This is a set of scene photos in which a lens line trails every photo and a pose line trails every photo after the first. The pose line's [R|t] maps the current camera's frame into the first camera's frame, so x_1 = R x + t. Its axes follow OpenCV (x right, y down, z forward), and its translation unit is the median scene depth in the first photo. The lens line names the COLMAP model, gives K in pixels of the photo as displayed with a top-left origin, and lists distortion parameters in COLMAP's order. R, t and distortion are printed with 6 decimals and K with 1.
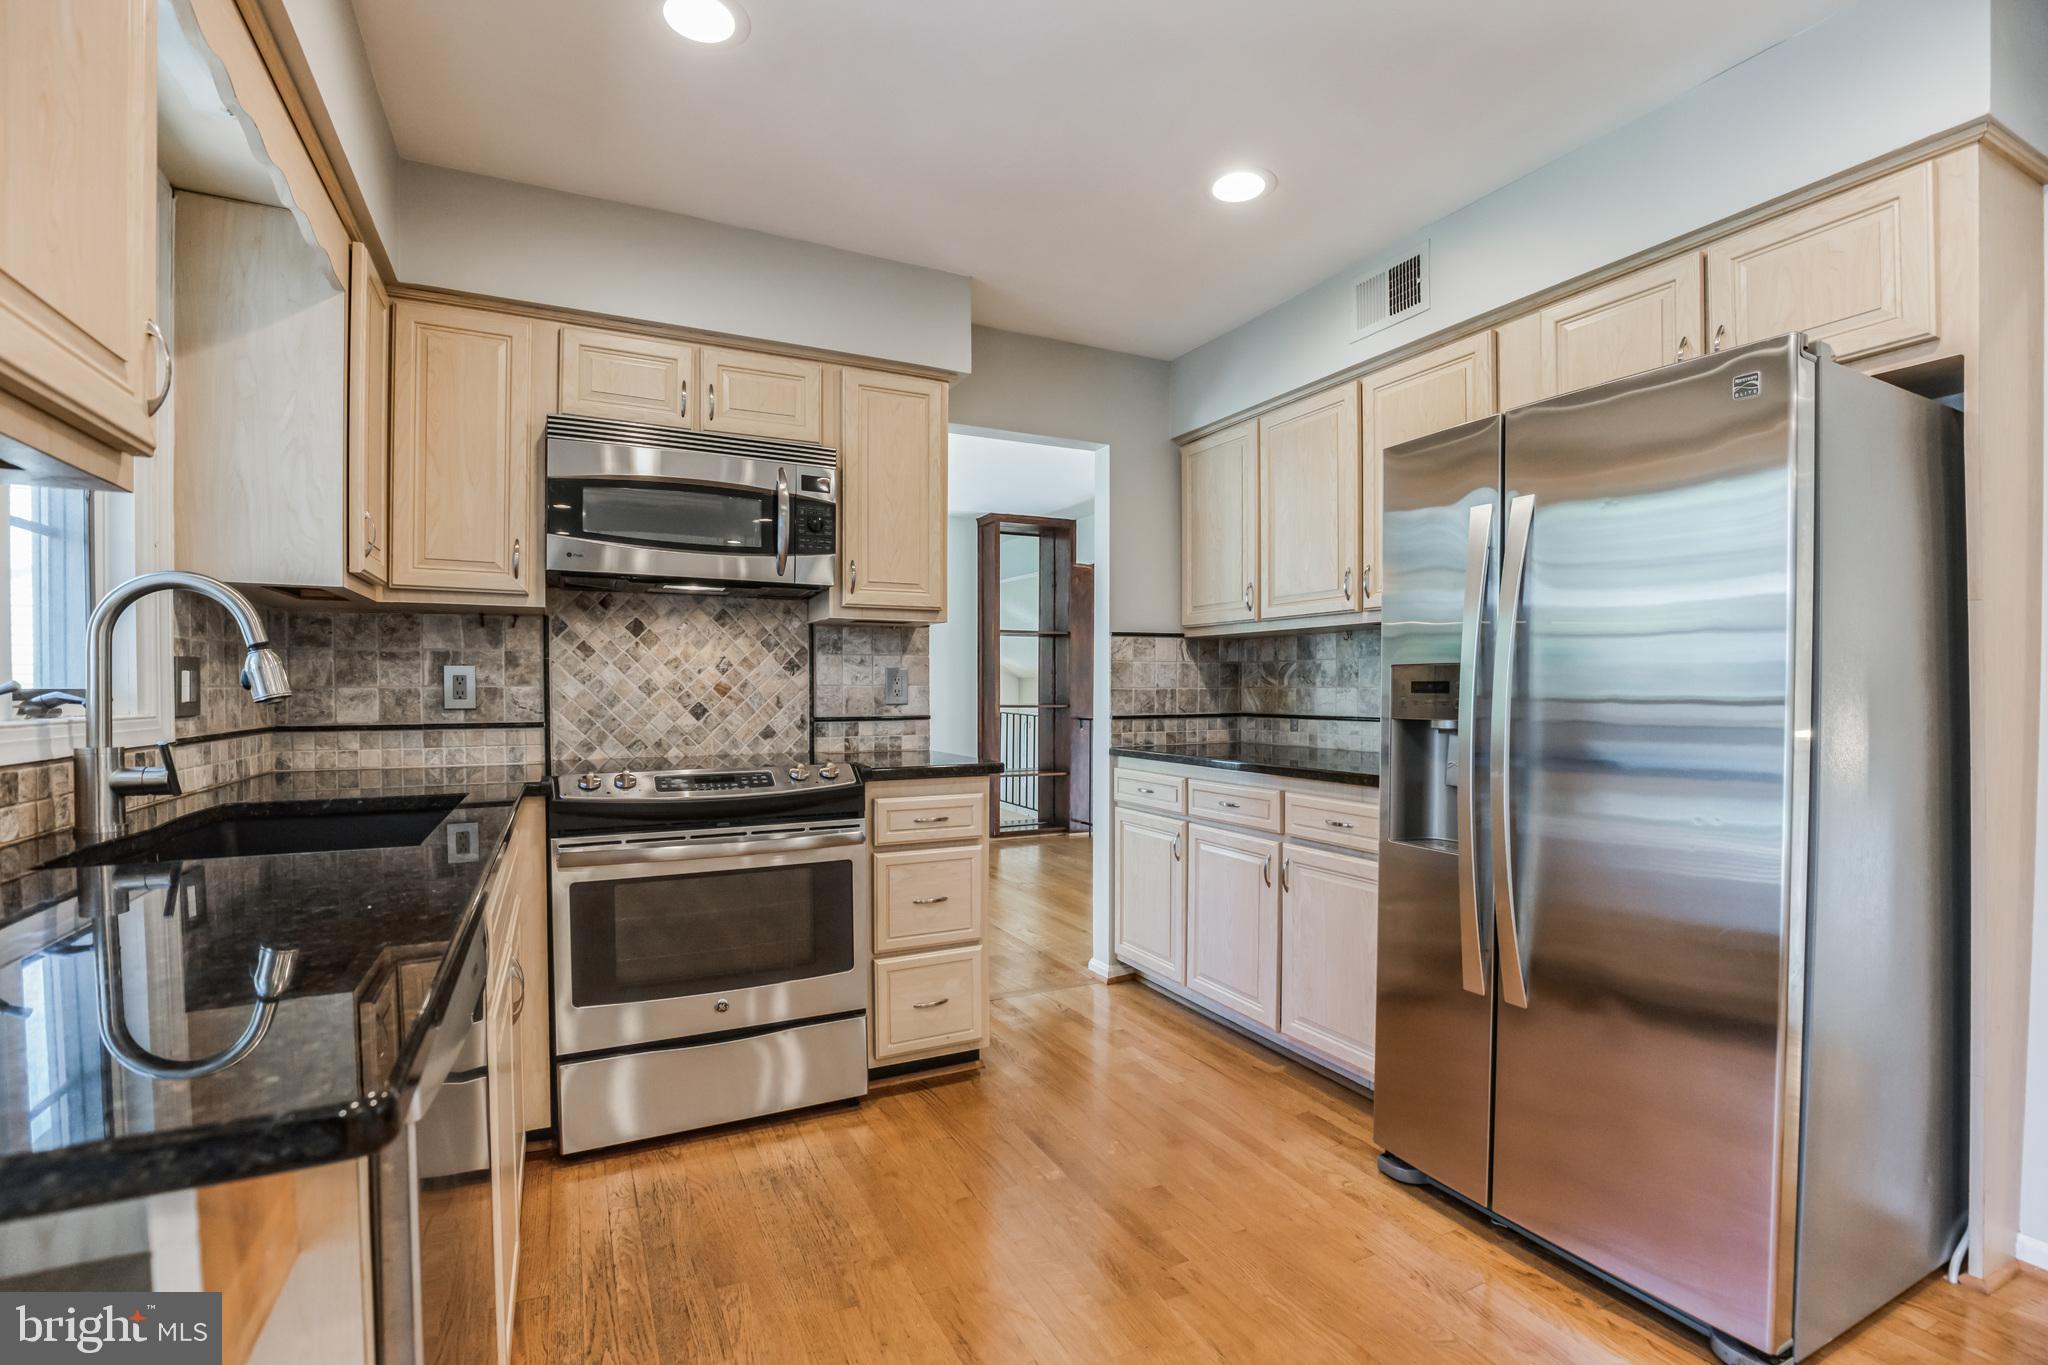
lens RADIAL K [[952.8, 0, 1023.7], [0, 952.8, 701.5], [0, 0, 1]] dist [-0.012682, -0.000147]
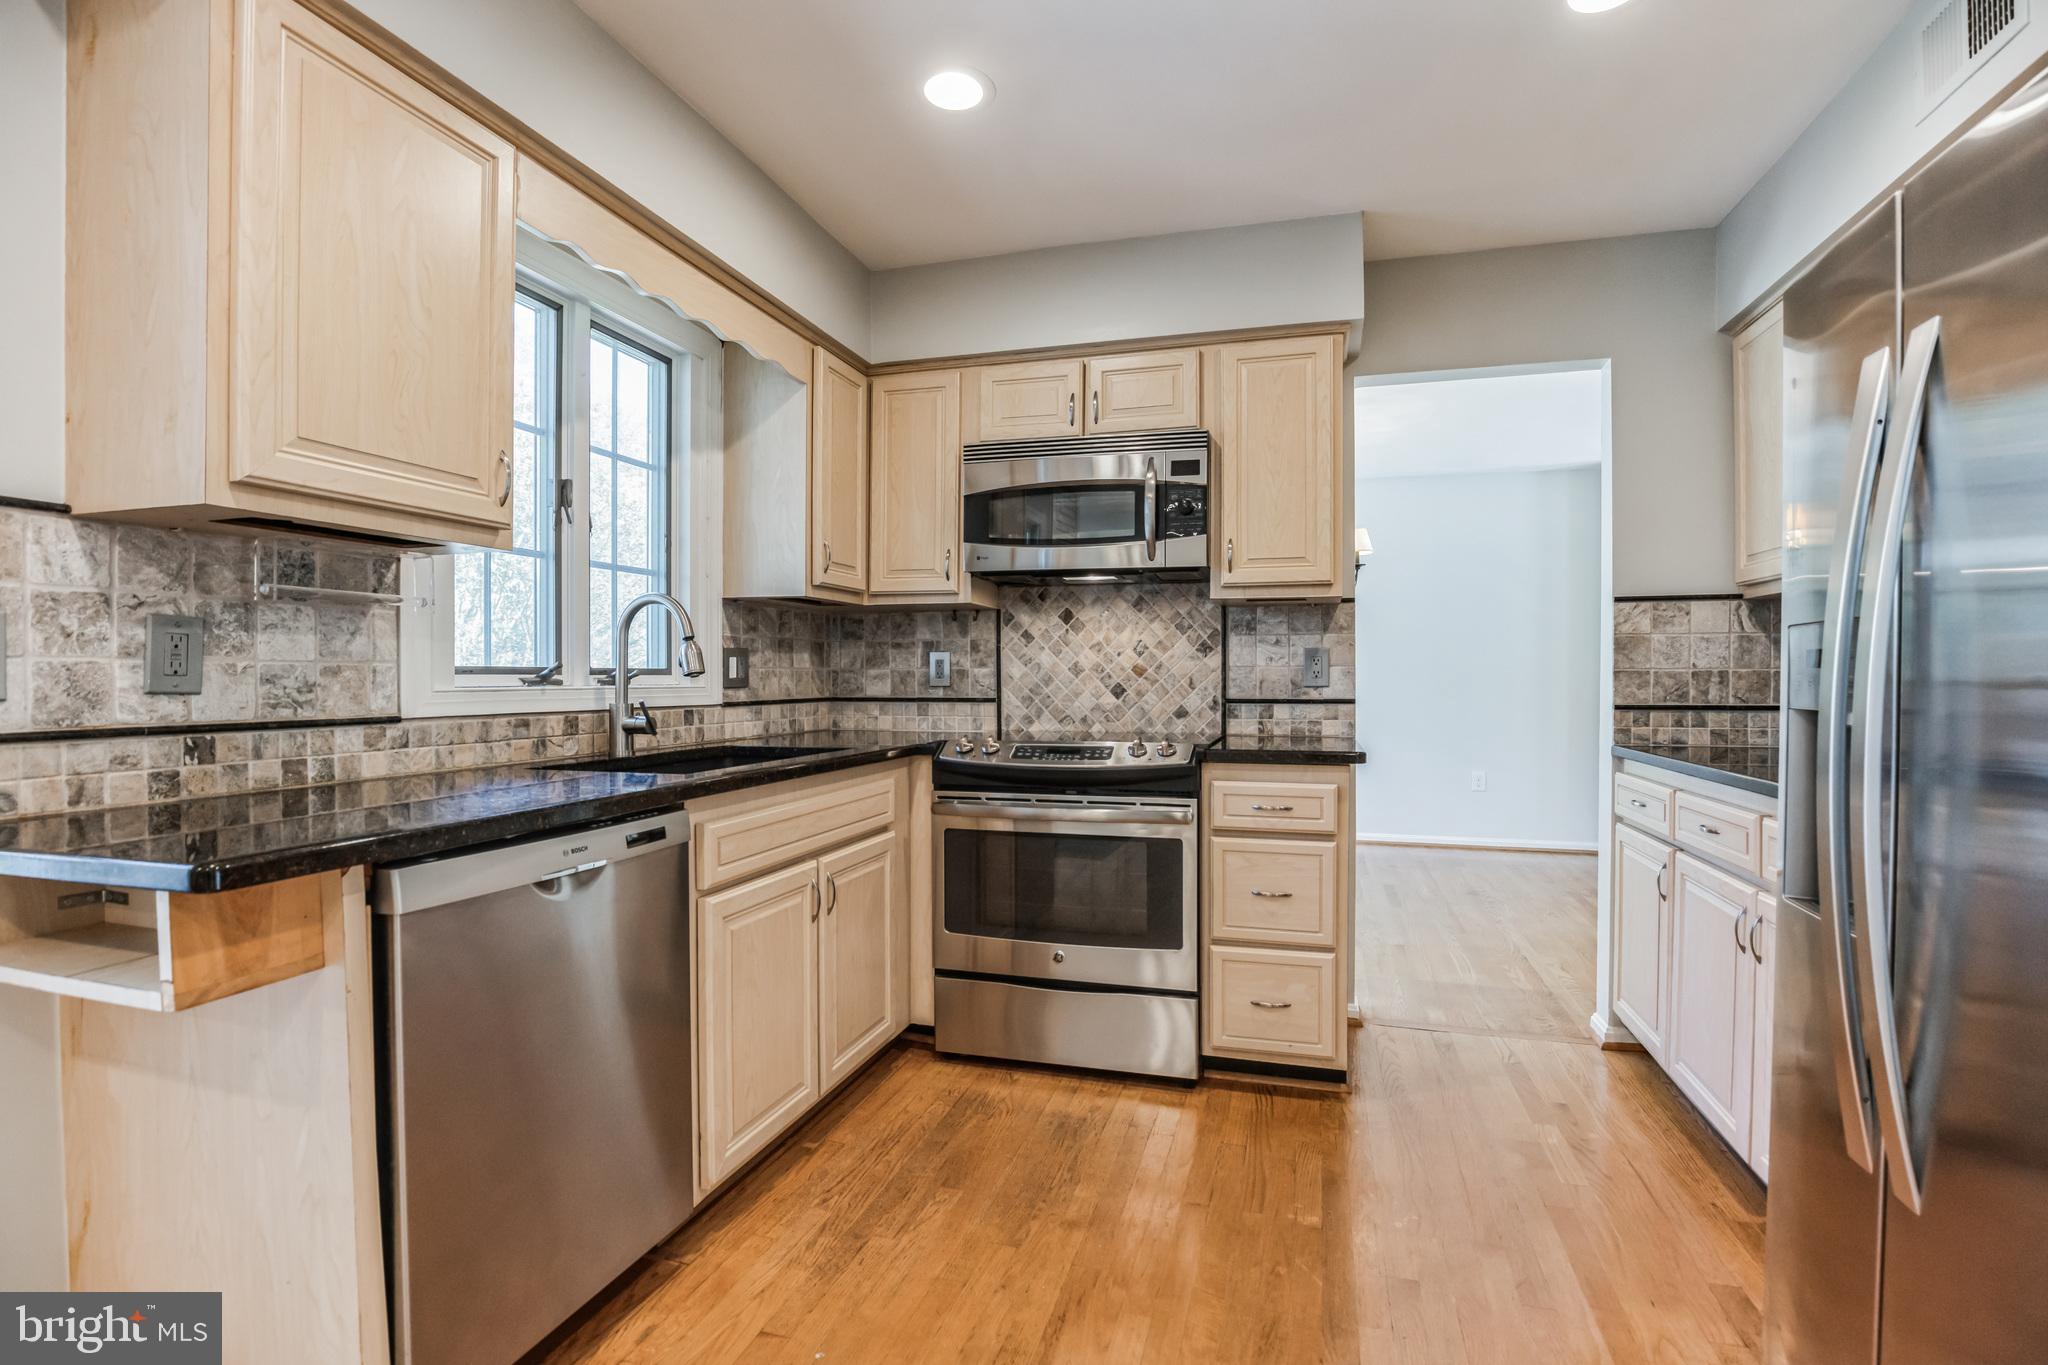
lens RADIAL K [[951.5, 0, 1024.0], [0, 951.5, 682.5], [0, 0, 1]] dist [-0.010194, 0.000229]
pose [[0.736183, 0.005330, -0.676762, 0.336102], [-0.010278, 0.999942, -0.003305, 0.005703], [0.676705, 0.009388, 0.736195, 0.135690]]
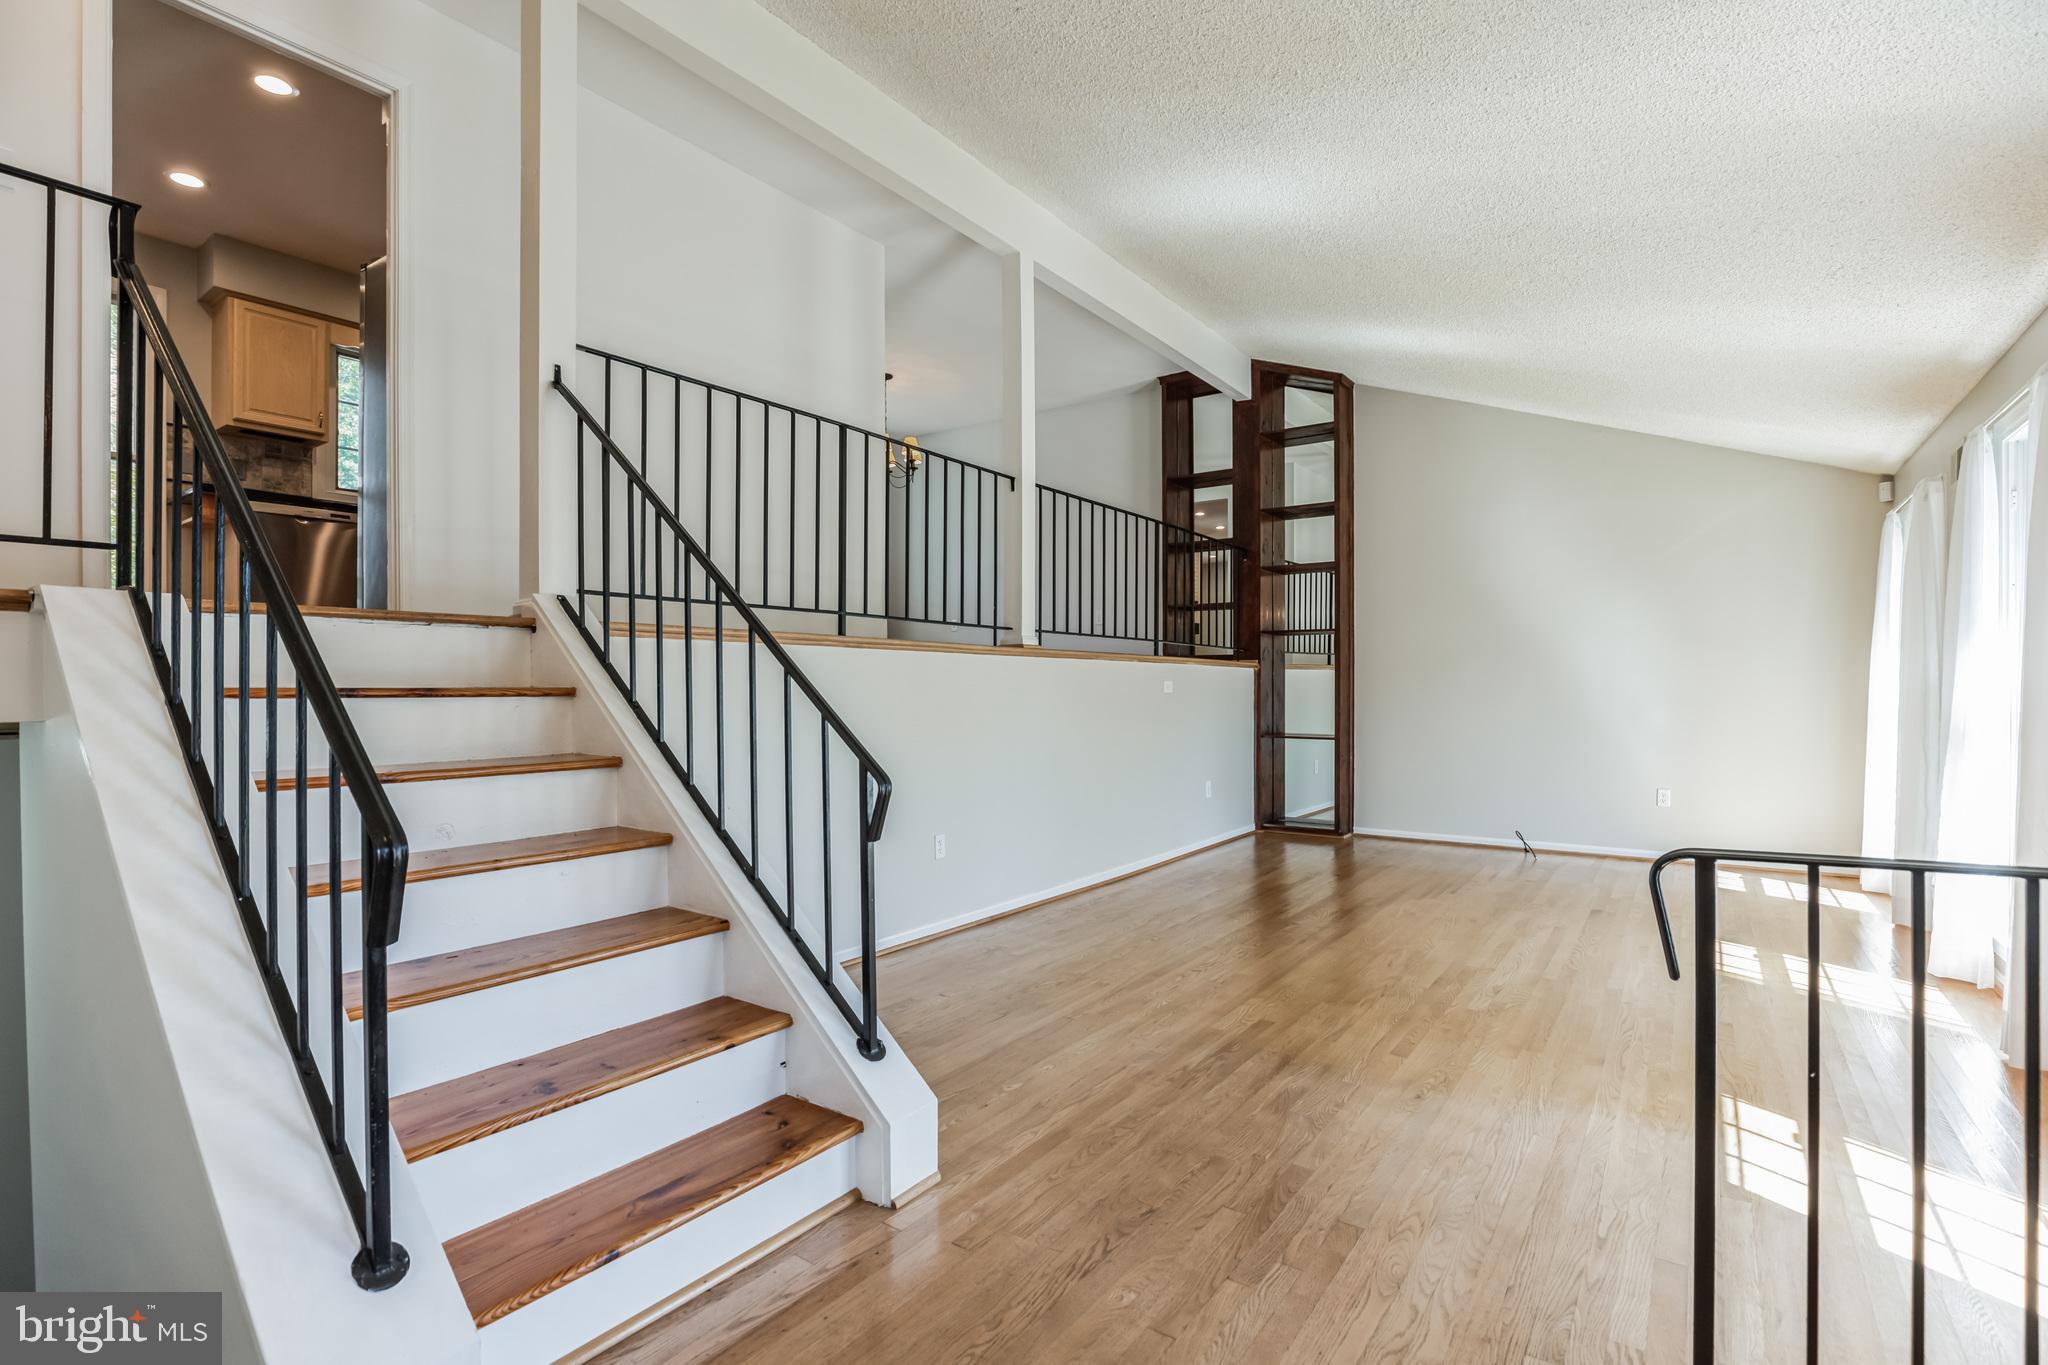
lens RADIAL K [[951.5, 0, 1024.0], [0, 951.5, 682.5], [0, 0, 1]] dist [-0.010194, 0.000229]
pose [[0.477008, -0.002865, -0.878894, 2.289240], [-0.014761, 0.999828, -0.011270, 0.464936], [0.878775, 0.018349, 0.476883, 0.746989]]
